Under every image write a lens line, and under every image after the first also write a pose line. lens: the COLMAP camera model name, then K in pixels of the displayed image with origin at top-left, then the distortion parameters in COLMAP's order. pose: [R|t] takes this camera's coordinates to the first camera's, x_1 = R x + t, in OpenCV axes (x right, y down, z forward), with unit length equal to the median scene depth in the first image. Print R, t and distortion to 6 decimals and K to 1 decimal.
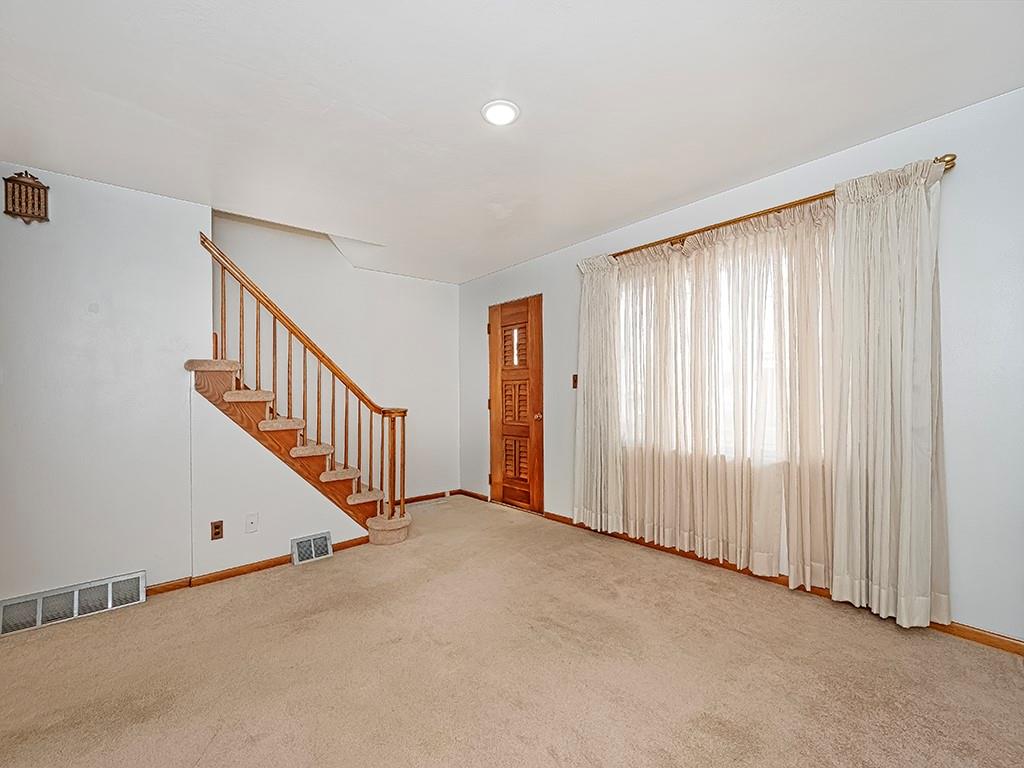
lens RADIAL K [[439.8, 0, 512.0], [0, 439.8, 384.0], [0, 0, 1]] dist [0.001372, -0.000441]
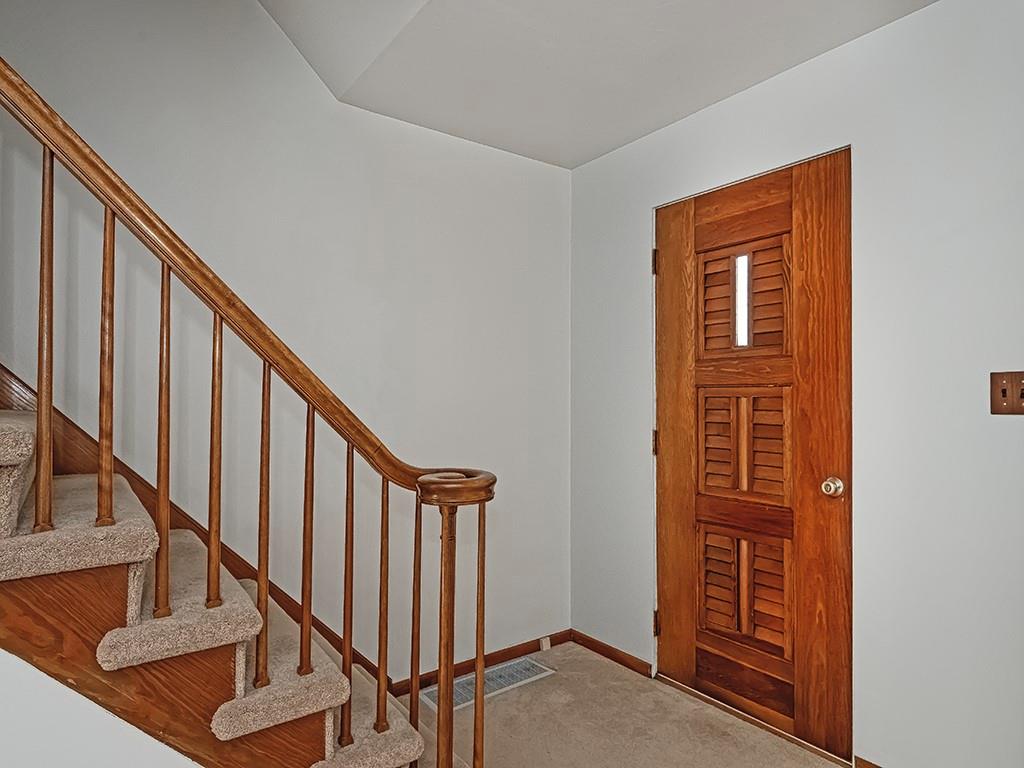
lens RADIAL K [[586.3, 0, 512.0], [0, 586.3, 384.0], [0, 0, 1]] dist [-0.001387, -0.000138]
pose [[0.997670, 0.006224, -0.067946, -0.160504], [-0.006515, 0.999970, -0.004069, -0.006757], [0.067919, 0.004502, 0.997681, 0.467090]]
